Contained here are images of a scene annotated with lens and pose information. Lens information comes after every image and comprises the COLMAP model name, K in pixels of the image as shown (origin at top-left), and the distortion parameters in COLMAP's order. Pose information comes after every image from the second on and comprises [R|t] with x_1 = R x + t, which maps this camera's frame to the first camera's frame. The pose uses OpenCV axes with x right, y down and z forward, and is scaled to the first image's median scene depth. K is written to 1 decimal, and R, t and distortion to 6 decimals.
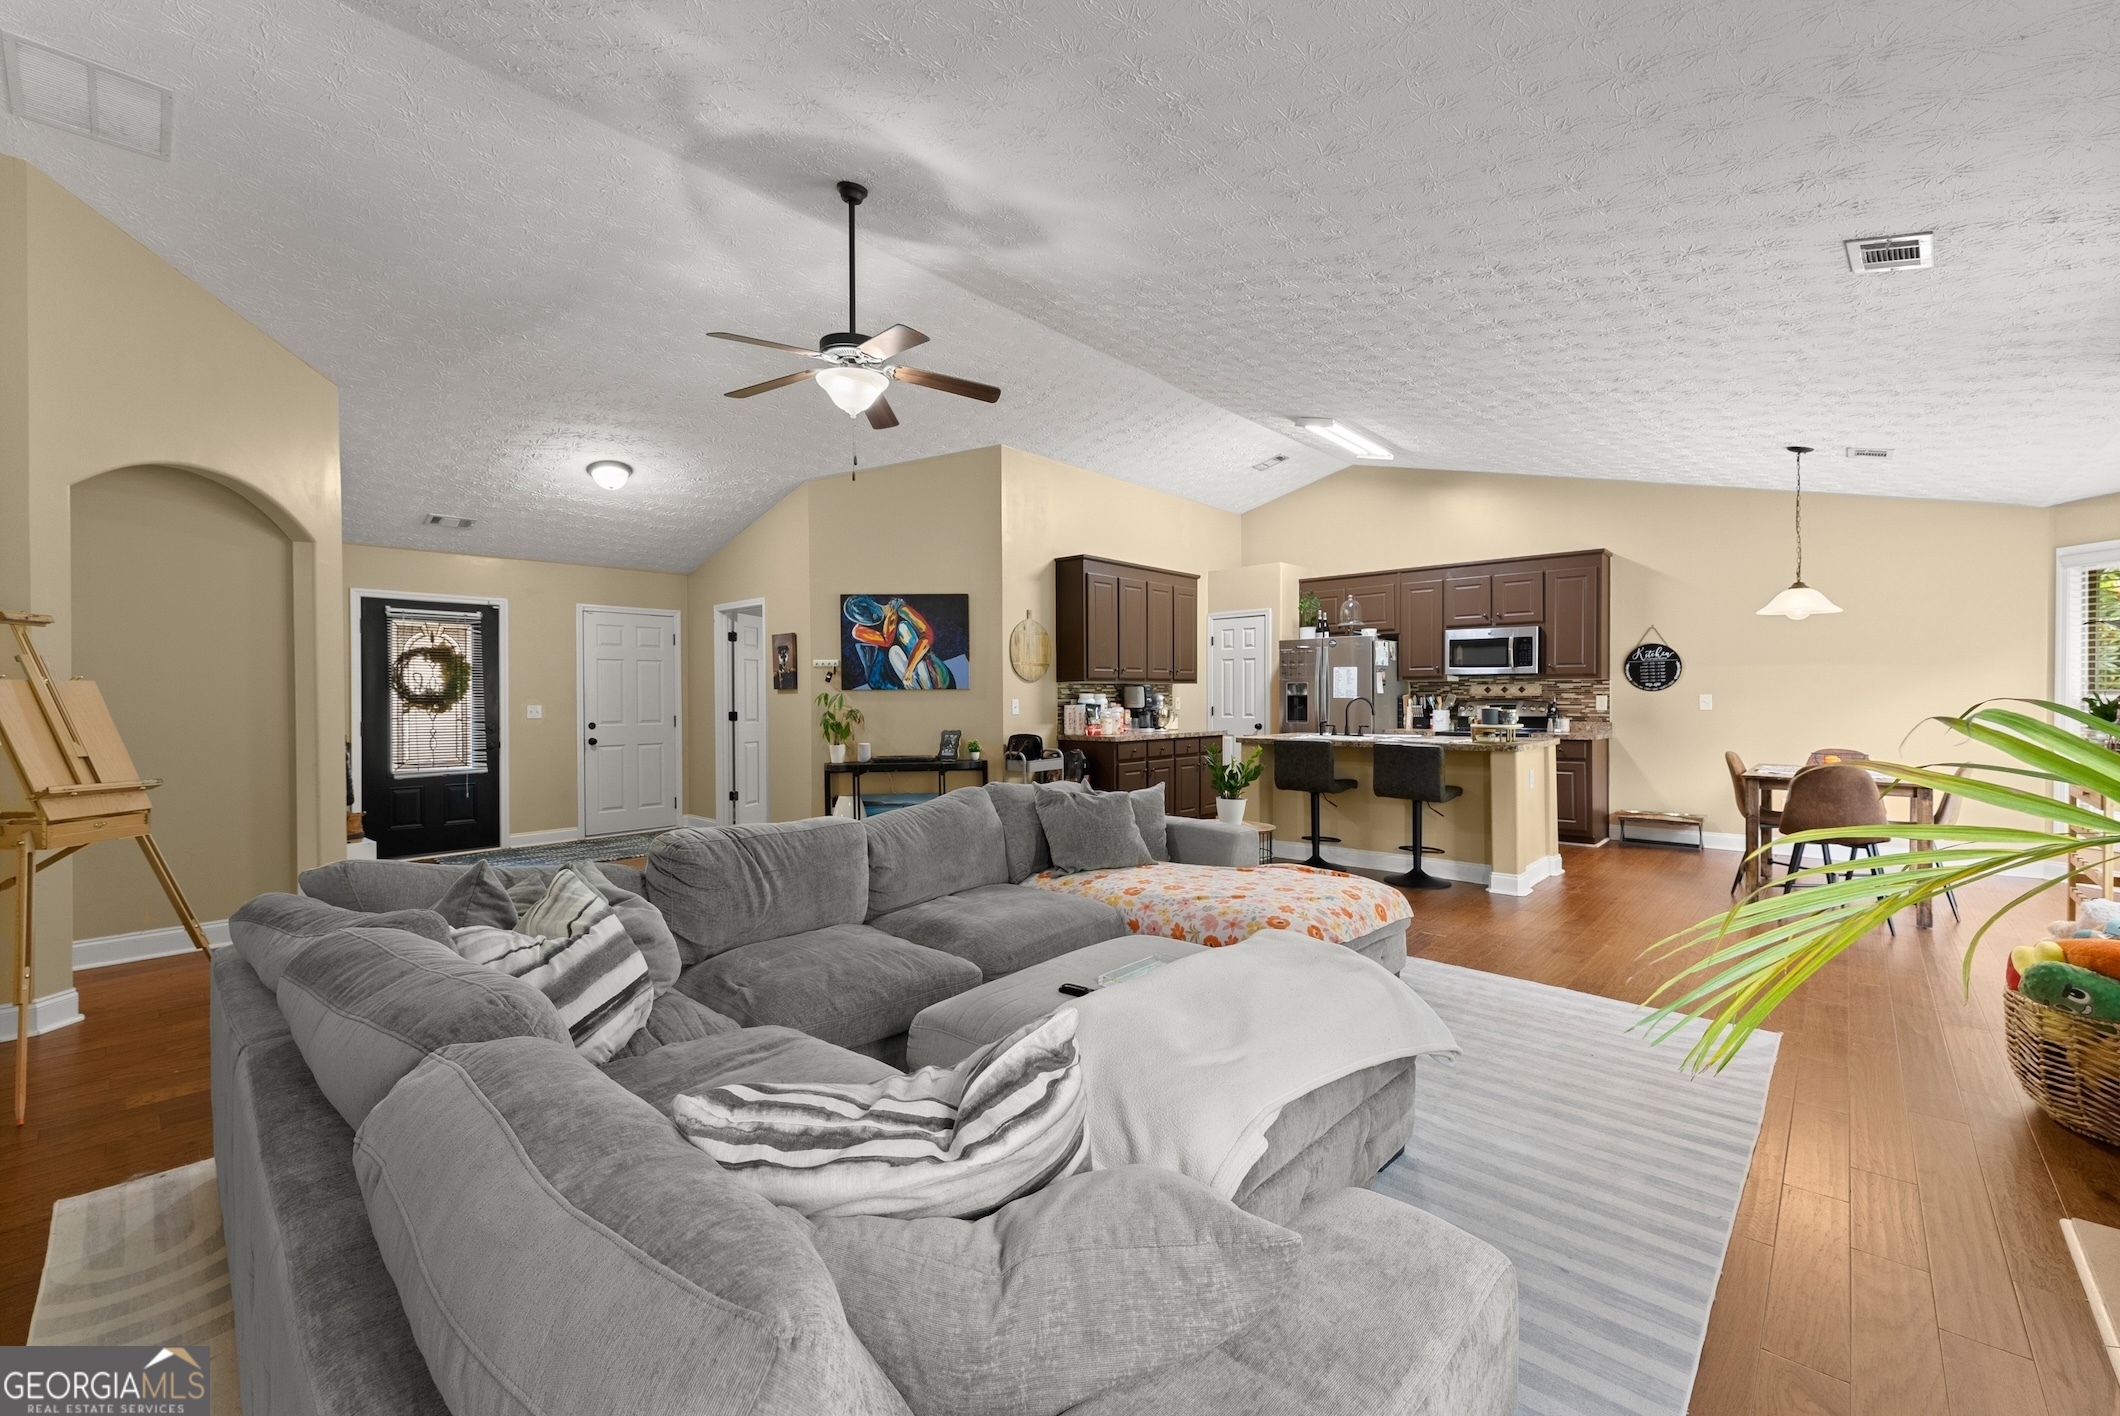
lens RADIAL K [[857.4, 0, 1050.5], [0, 857.4, 696.4], [0, 0, 1]] dist [0.001329, 0.000084]
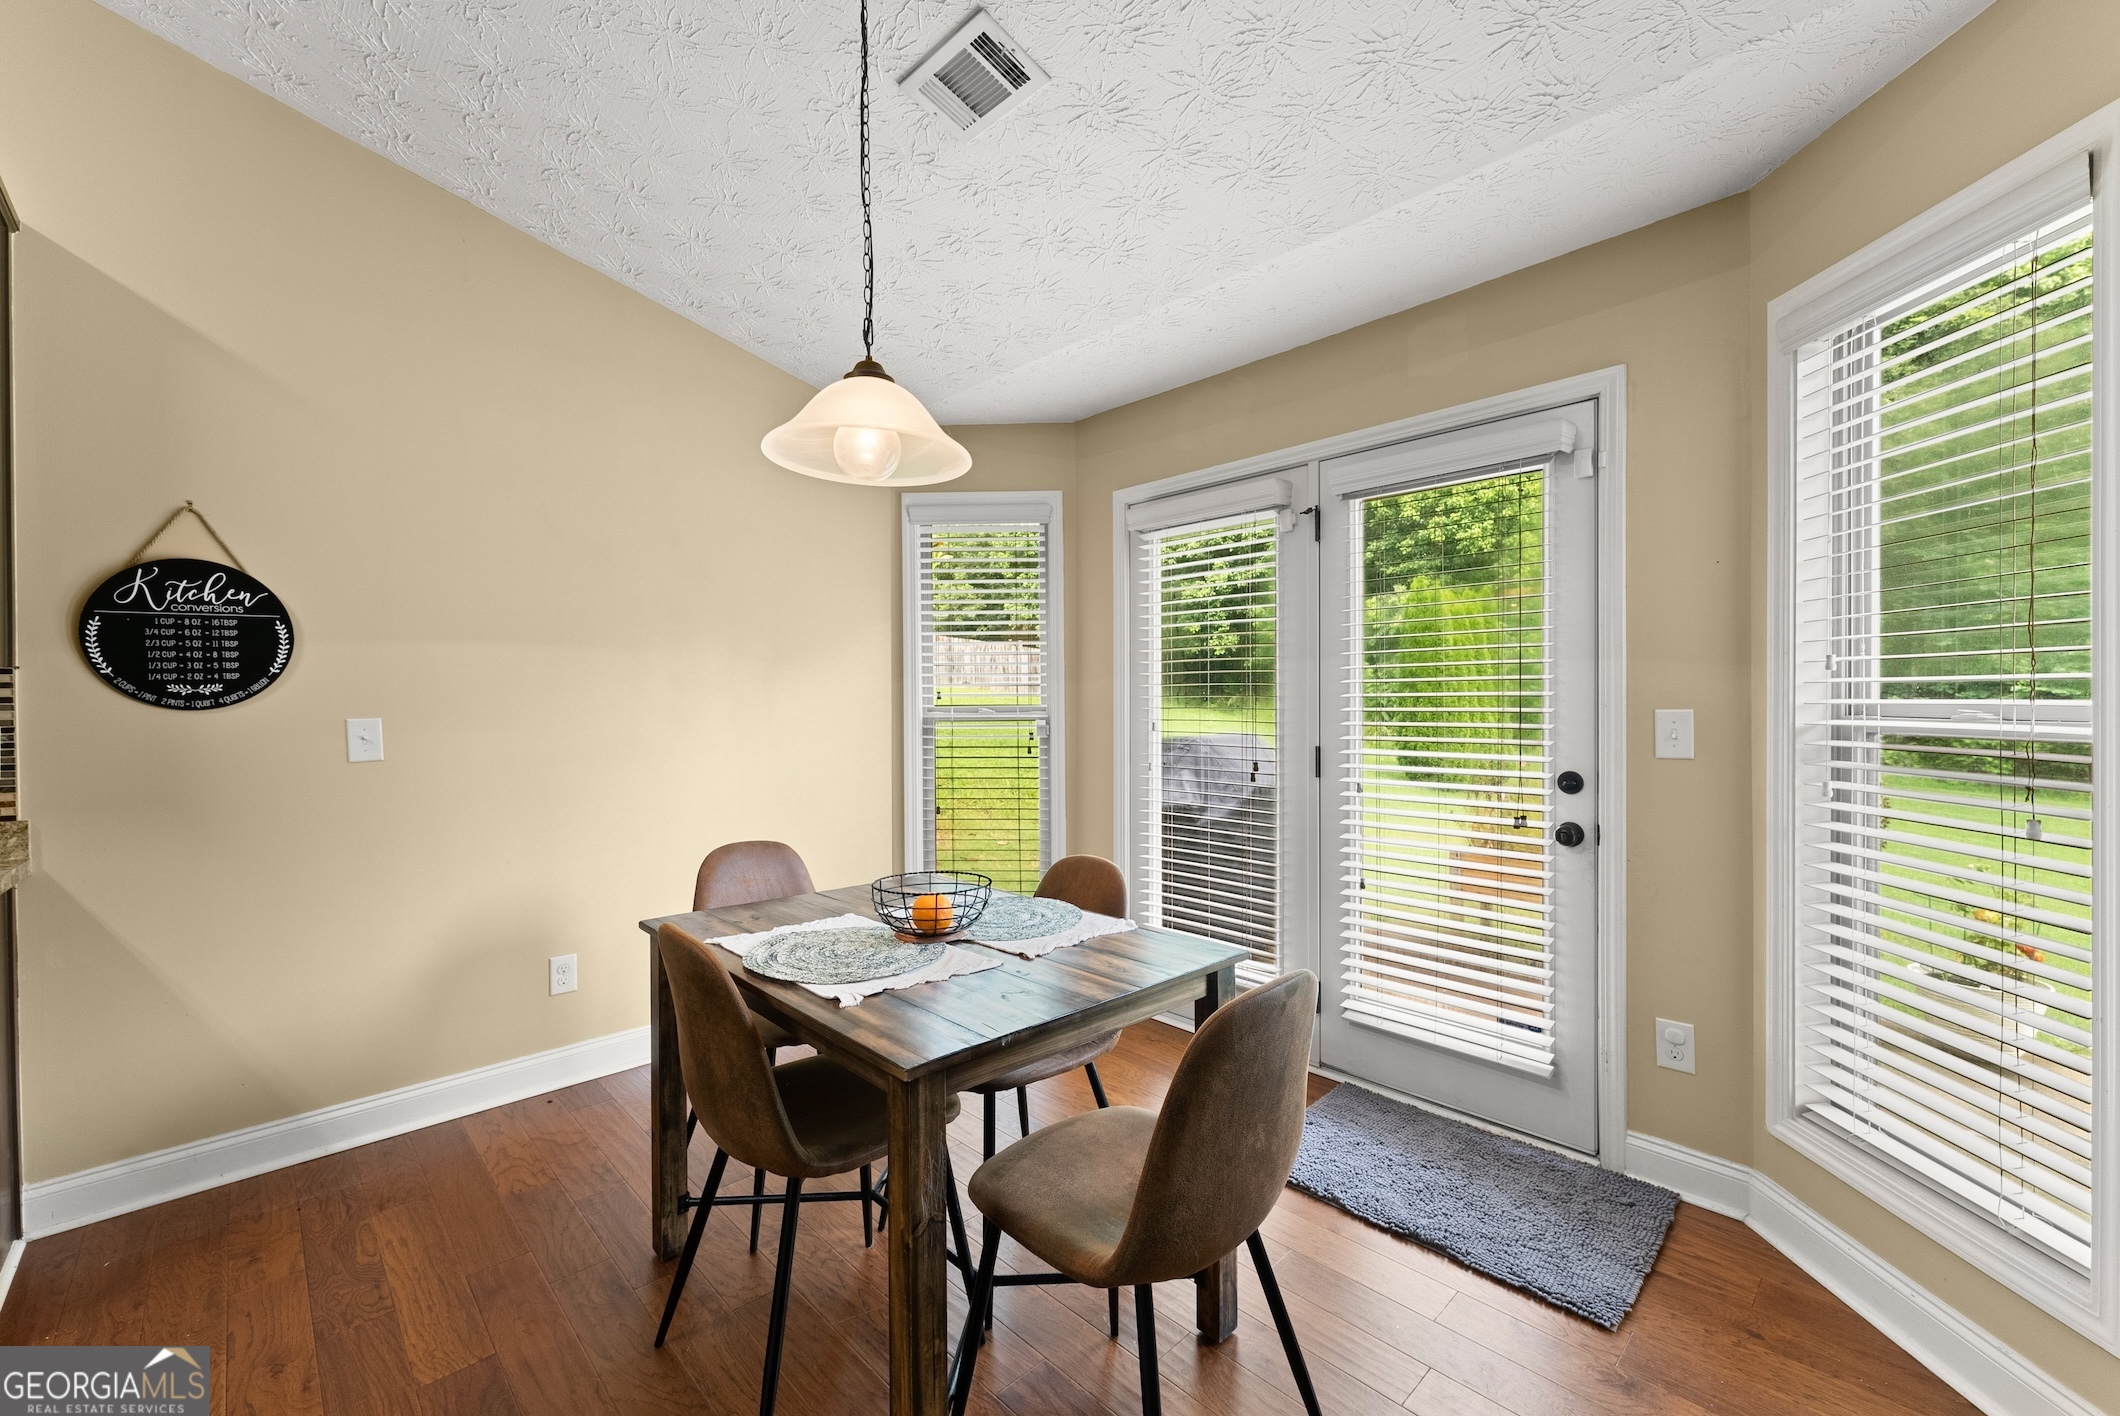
lens RADIAL K [[853.4, 0, 1056.3], [0, 853.4, 714.2], [0, 0, 1]] dist [-0.000362, -0.000197]
pose [[0.063911, -0.007933, 0.997924, 0.378114], [0.009929, 0.999924, 0.007313, -0.003547], [-0.997906, 0.009441, 0.063985, 0.613539]]
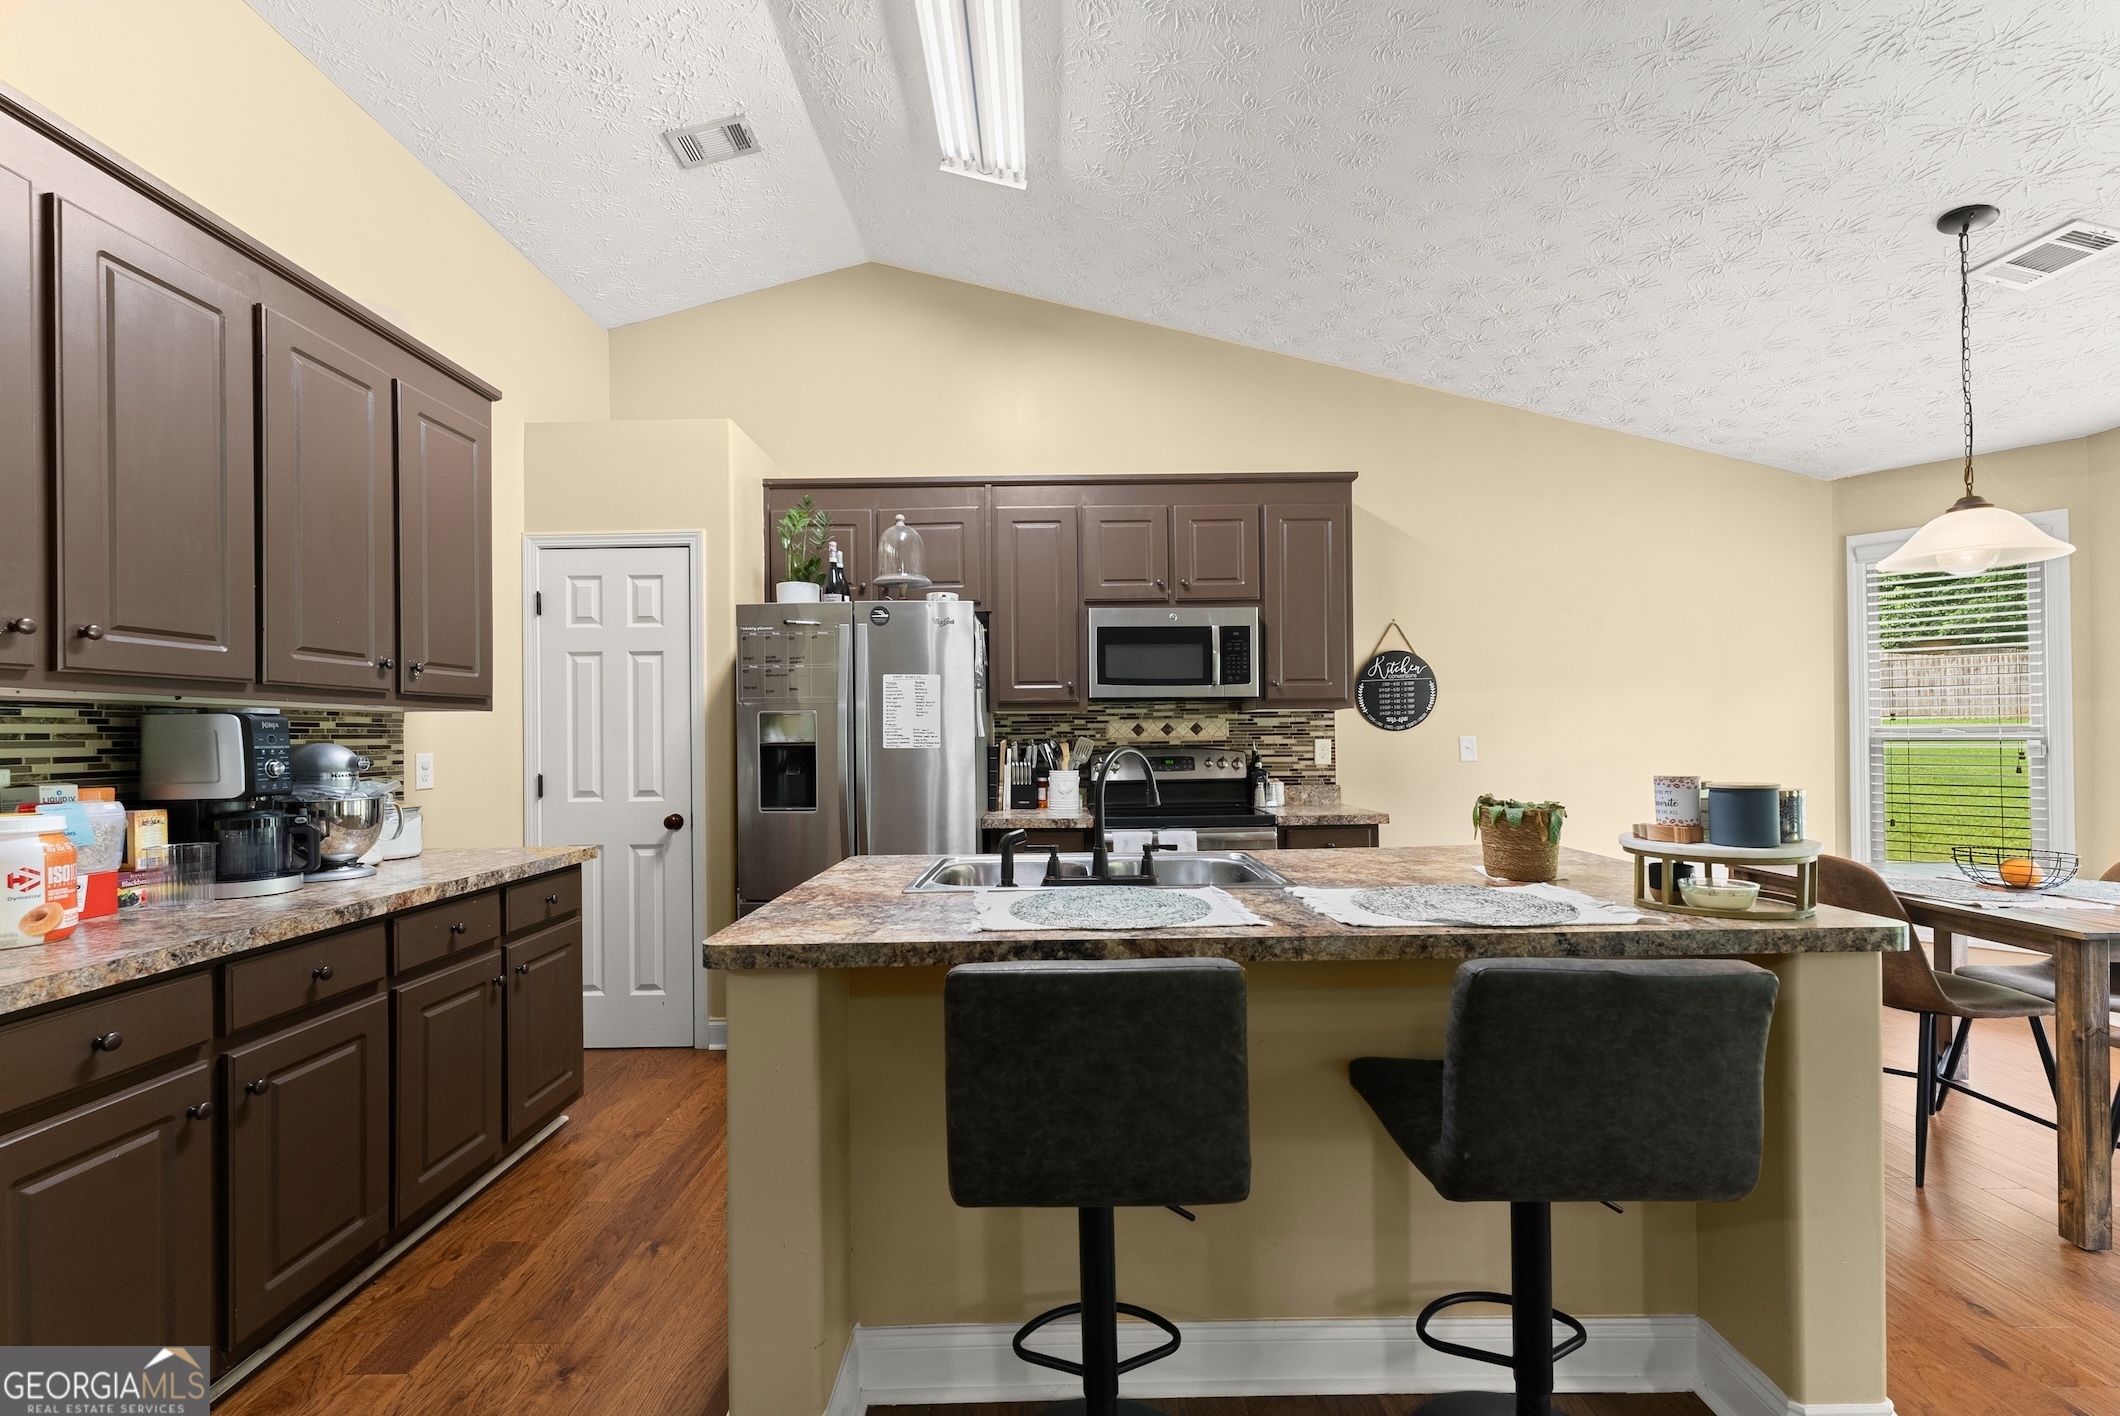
lens RADIAL K [[863.3, 0, 1052.6], [0, 863.3, 734.5], [0, 0, 1]] dist [-0.000605, -0.000170]
pose [[0.736753, -0.002505, 0.676158, 0.115714], [0.008584, 0.999947, -0.005649, -0.002244], [-0.676108, 0.009967, 0.736735, 0.668340]]
